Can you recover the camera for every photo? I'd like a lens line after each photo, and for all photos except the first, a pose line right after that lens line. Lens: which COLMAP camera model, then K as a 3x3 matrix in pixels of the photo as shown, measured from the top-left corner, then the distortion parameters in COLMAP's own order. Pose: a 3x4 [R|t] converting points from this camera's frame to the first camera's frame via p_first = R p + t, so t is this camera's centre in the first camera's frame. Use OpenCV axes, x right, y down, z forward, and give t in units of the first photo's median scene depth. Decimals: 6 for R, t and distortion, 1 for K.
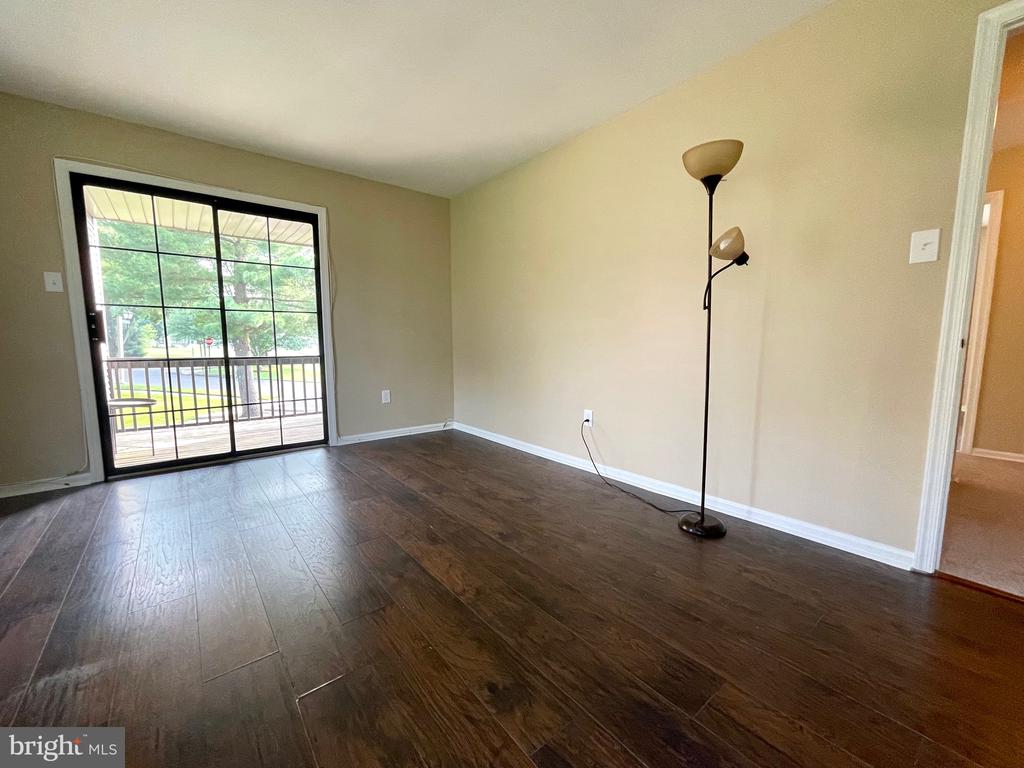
lens RADIAL K [[413.3, 0, 512.0], [0, 413.3, 384.0], [0, 0, 1]] dist [-0.001818, -0.000358]
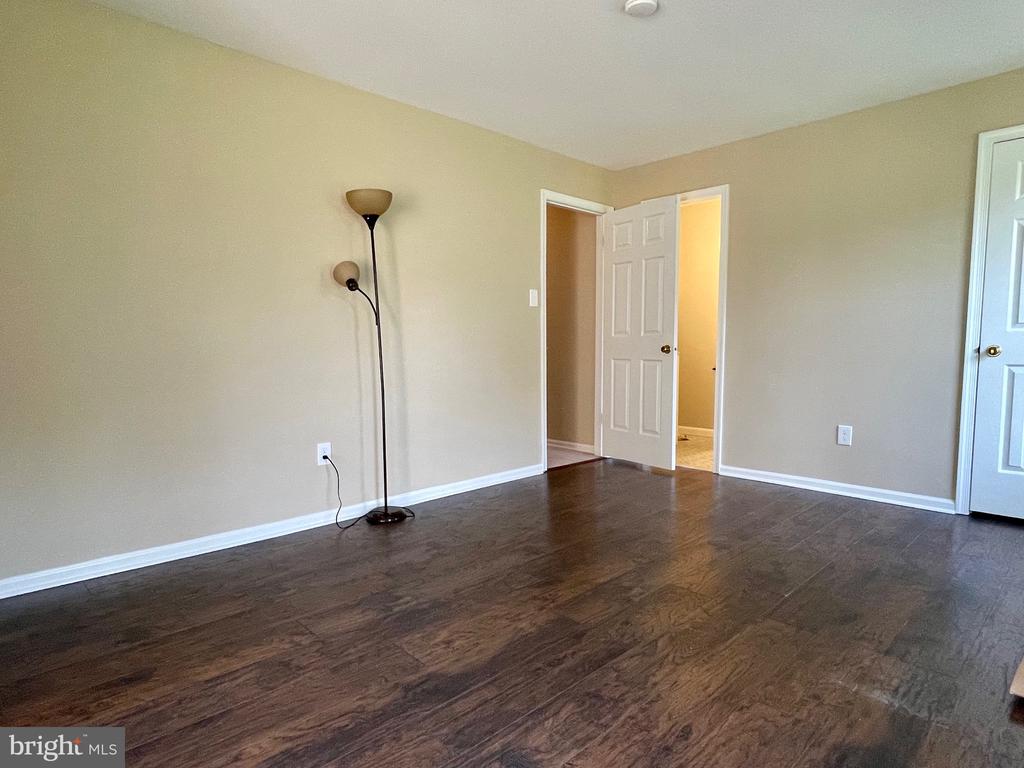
lens RADIAL K [[570.8, 0, 512.0], [0, 570.8, 384.0], [0, 0, 1]] dist [0.000899, -0.000014]
pose [[-0.073139, -0.066799, 0.995082, -1.071134], [0.109248, 0.991213, 0.074570, -0.104424], [-0.991320, 0.114165, -0.065199, 0.888790]]
